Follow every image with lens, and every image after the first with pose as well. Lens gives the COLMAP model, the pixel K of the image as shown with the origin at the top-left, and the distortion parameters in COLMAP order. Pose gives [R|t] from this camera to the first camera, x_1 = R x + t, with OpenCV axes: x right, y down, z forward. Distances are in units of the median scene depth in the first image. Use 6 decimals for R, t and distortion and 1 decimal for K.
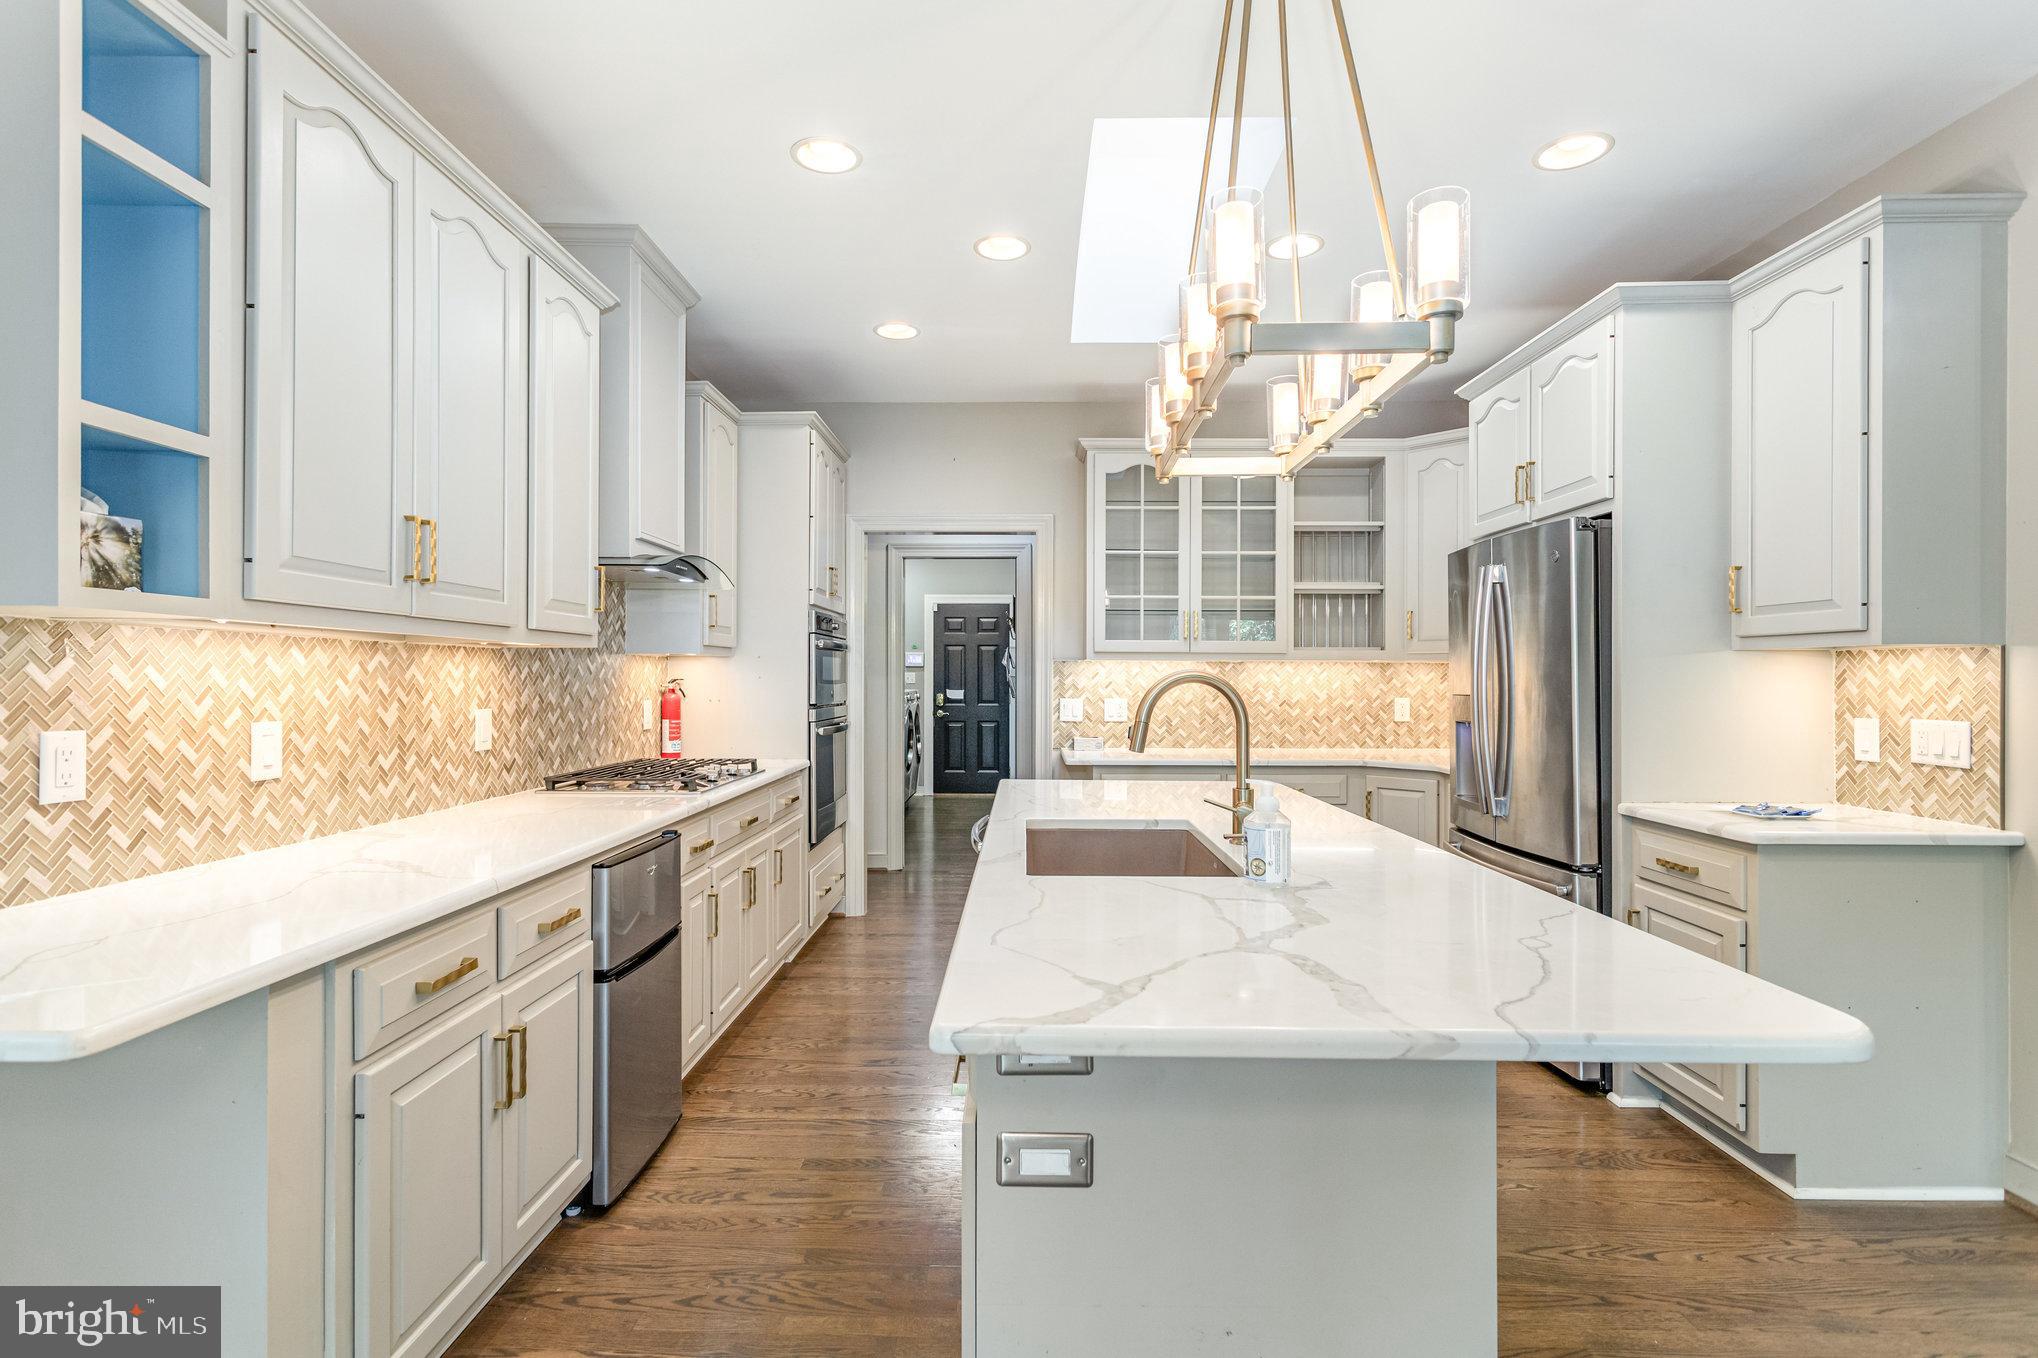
lens RADIAL K [[963.7, 0, 1013.6], [0, 963.7, 677.7], [0, 0, 1]] dist [0.002295, 0.002061]
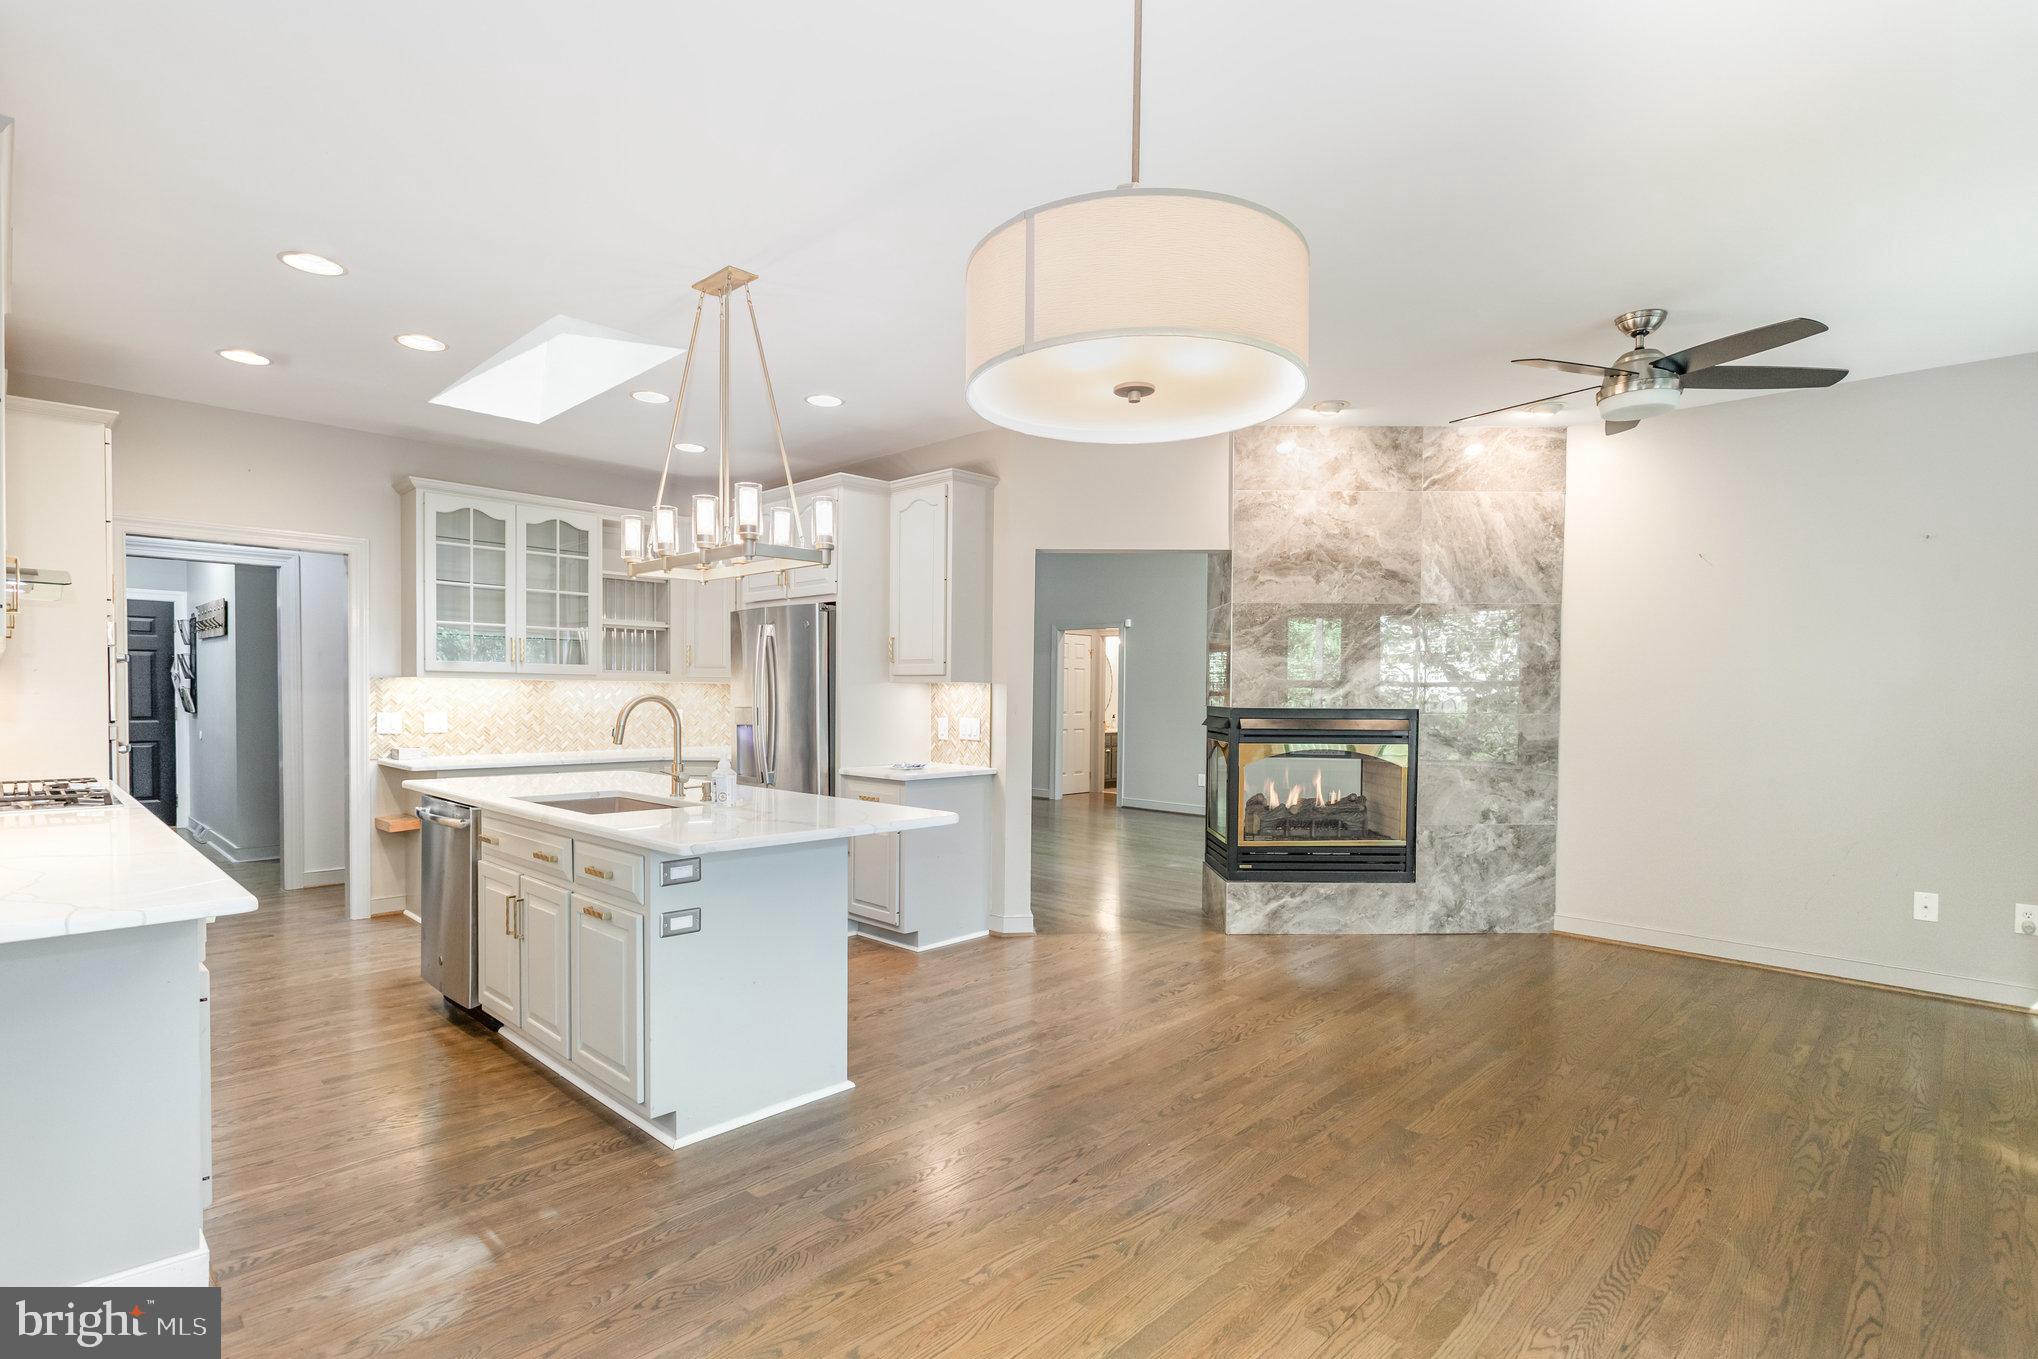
lens RADIAL K [[963.7, 0, 1019.6], [0, 963.7, 690.1], [0, 0, 1]] dist [0.002295, 0.002061]
pose [[0.680331, 0.006573, 0.732875, -0.417409], [-0.007298, 0.999971, -0.002194, -0.010362], [-0.732868, -0.003856, 0.680359, -0.415918]]
